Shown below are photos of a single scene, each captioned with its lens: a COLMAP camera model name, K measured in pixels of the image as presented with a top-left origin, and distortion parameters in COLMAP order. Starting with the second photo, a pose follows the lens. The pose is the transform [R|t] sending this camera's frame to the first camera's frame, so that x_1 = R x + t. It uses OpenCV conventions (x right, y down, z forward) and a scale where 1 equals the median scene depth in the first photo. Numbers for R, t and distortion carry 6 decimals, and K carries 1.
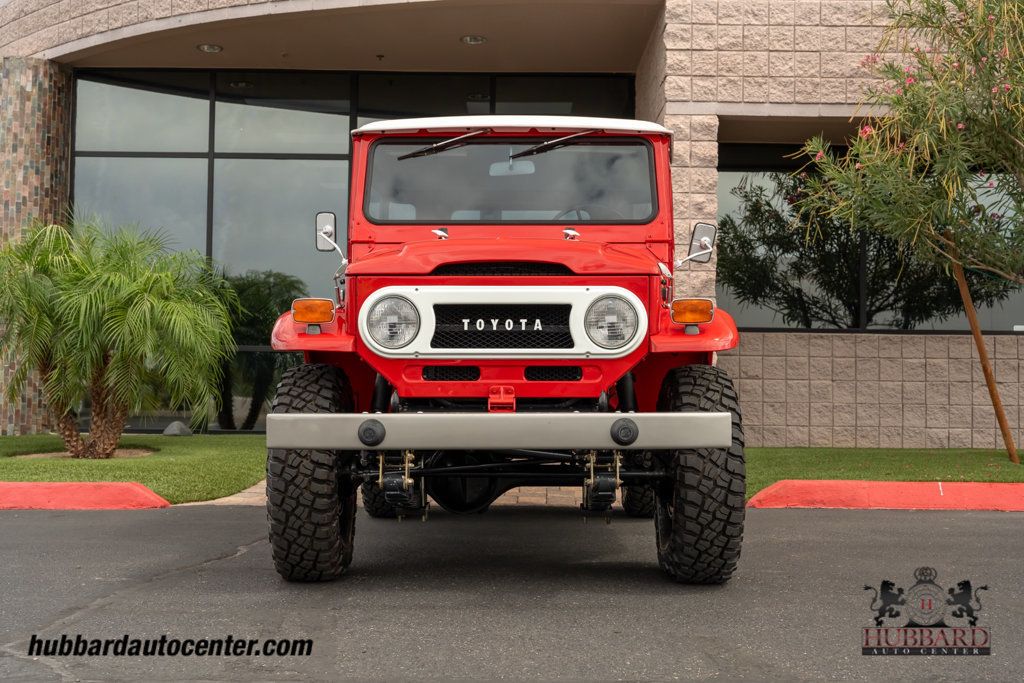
lens RADIAL K [[1277.6, 0, 513.5], [0, 1277.6, 343.4], [0, 0, 1]] dist [0.004297, 0.000000]
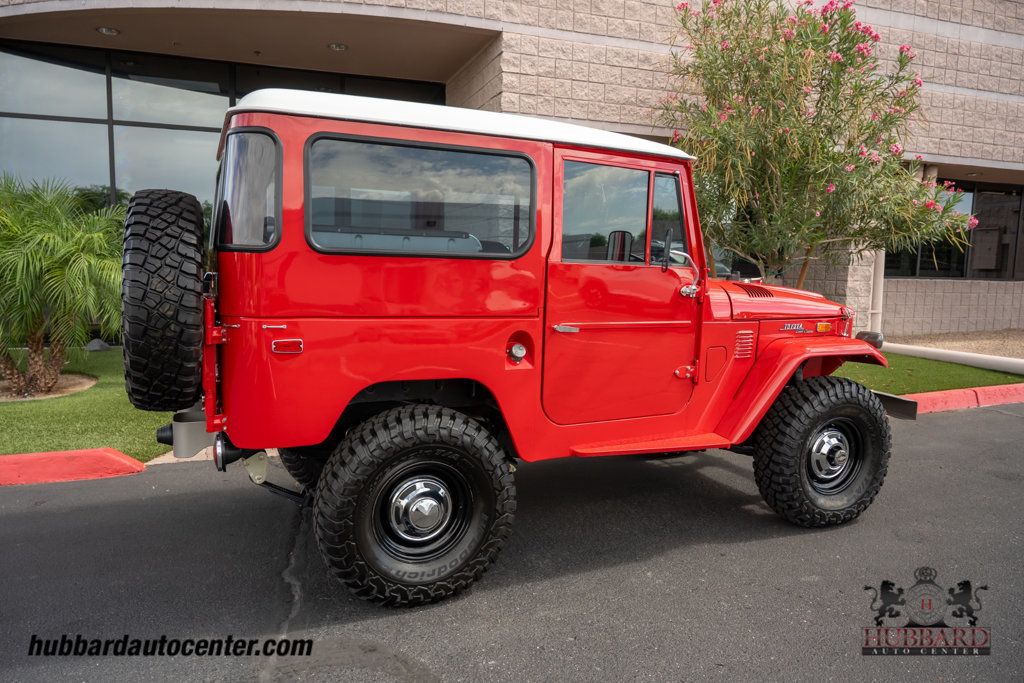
lens RADIAL K [[704.2, 0, 510.1], [0, 704.2, 344.3], [0, 0, 1]] dist [-0.007819, -0.001844]
pose [[0.944087, -0.029753, 0.328350, -0.125878], [-0.022531, 0.987769, 0.154290, -0.060097], [-0.328925, -0.153061, 0.931870, 0.260186]]
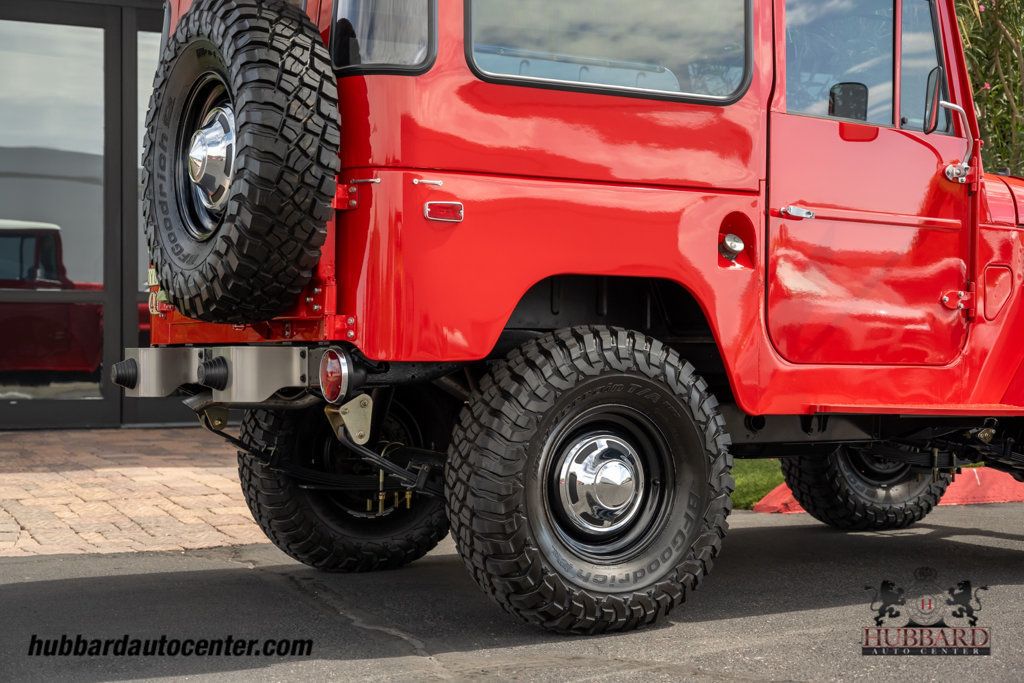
lens RADIAL K [[1746.1, 0, 512.4], [0, 1746.1, 348.5], [0, 0, 1]] dist [0.008709, 0.000000]
pose [[0.898130, -0.011829, 0.439570, -0.289822], [-0.005911, 0.999223, 0.038965, -0.003132], [-0.439689, -0.037594, 0.897363, 0.127607]]
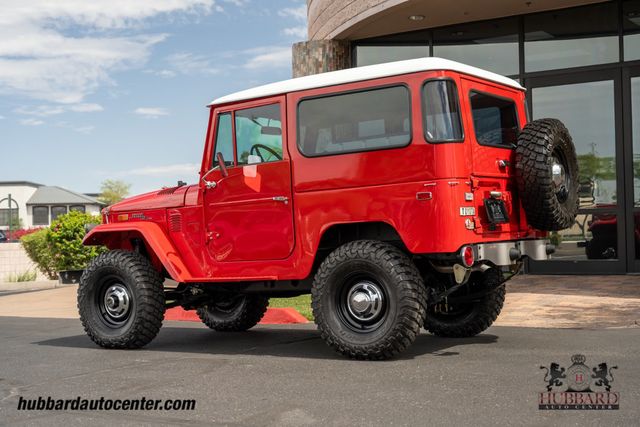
lens RADIAL K [[975.2, 0, 315.2], [0, 975.2, 210.8], [0, 0, 1]] dist [0.015396, 0.000000]
pose [[0.832404, -0.045351, -0.552310, 0.338600], [0.054408, 0.998519, 0.000011, -0.012410], [0.551491, -0.030059, 0.833639, -0.033826]]
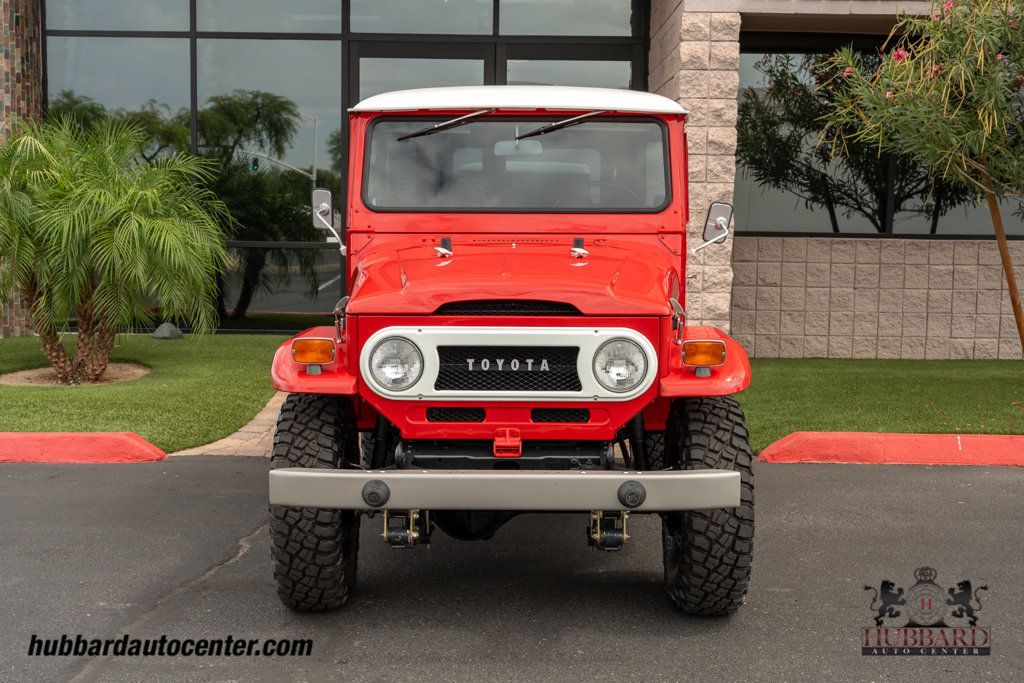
lens RADIAL K [[1360.0, 0, 510.9], [0, 1360.0, 347.7], [0, 0, 1]] dist [0.008389, 0.000000]
pose [[0.999984, 0.001990, -0.005273, -0.000492], [-0.001227, 0.990026, 0.140878, -0.076939], [0.005500, -0.140869, 0.990013, -0.010348]]
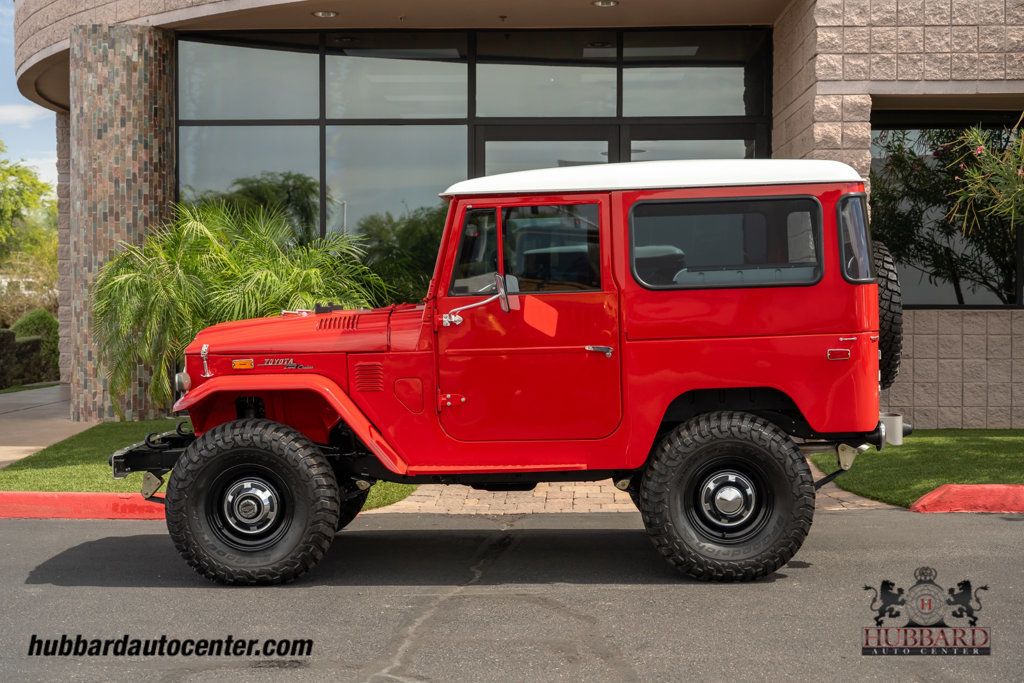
lens RADIAL K [[1574.8, 0, 508.8], [0, 1574.8, 344.0], [0, 0, 1]] dist [0.007032, 0.000000]
pose [[0.999256, -0.012137, -0.036608, -0.072269], [0.014572, 0.997646, 0.067007, -0.073979], [0.035709, -0.067490, 0.997081, -0.211032]]
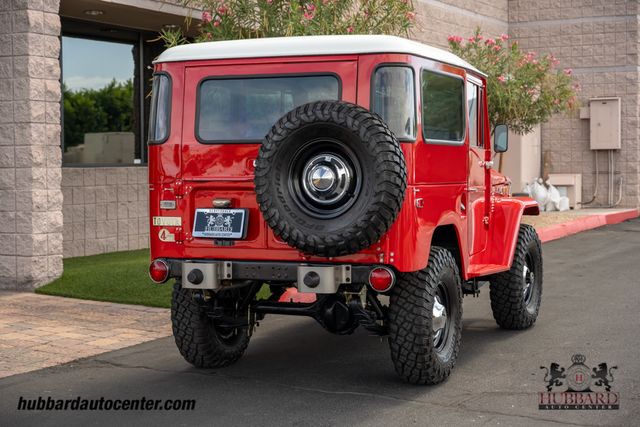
lens RADIAL K [[1177.1, 0, 319.1], [0, 1177.1, 211.1], [0, 0, 1]] dist [0.022941, 0.000000]
pose [[0.462838, -0.051939, 0.884920, -0.707032], [-0.023861, 0.997190, 0.071008, -0.059164], [-0.886122, -0.053980, 0.460299, 0.270150]]
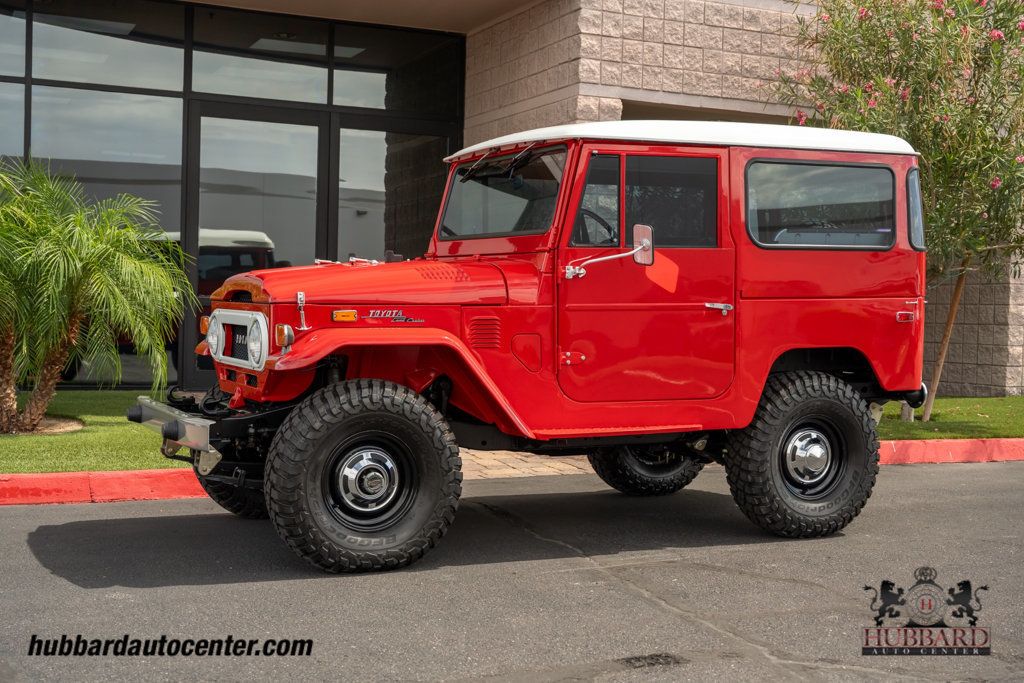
lens RADIAL K [[1309.5, 0, 497.9], [0, 1309.5, 343.5], [0, 0, 1]] dist [0.011363, 0.000000]
pose [[0.910661, -0.000201, 0.413153, -0.394761], [-0.029430, 0.997428, 0.065354, -0.041291], [-0.412104, -0.071674, 0.908313, 0.018430]]
